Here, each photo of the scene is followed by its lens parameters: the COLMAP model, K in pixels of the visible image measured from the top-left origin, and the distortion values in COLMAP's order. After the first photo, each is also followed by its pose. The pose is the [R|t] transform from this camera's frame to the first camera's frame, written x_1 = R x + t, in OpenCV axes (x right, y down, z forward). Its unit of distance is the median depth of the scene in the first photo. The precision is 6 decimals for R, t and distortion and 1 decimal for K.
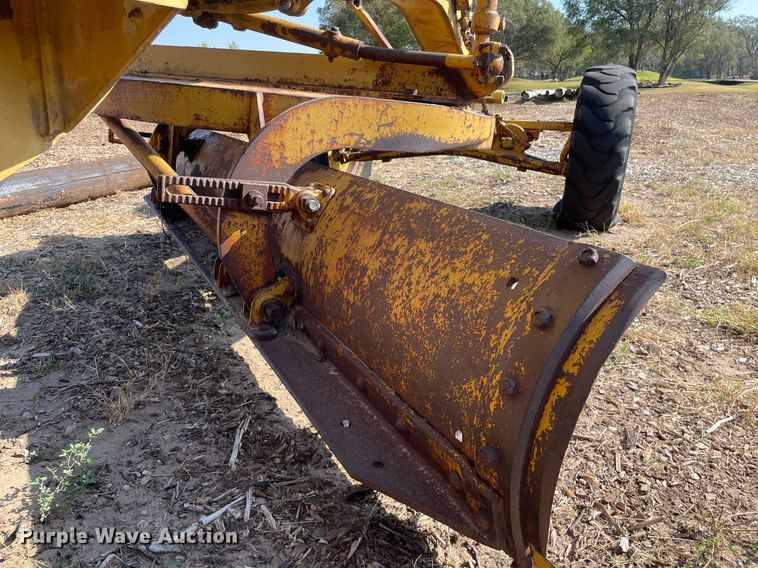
lens RADIAL K [[592.8, 0, 379.0], [0, 592.8, 284.0], [0, 0, 1]] dist [0.007748, 0.002477]
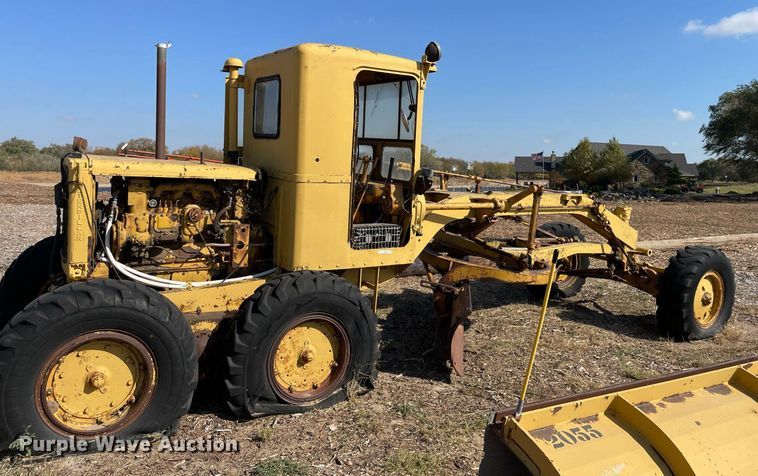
lens RADIAL K [[594.3, 0, 365.2], [0, 594.3, 173.1], [0, 0, 1]] dist [0.038970, -0.004727]
pose [[0.799117, 0.049331, -0.599148, 0.096675], [-0.226650, 0.947807, -0.224257, 0.007298], [0.556814, 0.315005, 0.768590, -0.145217]]
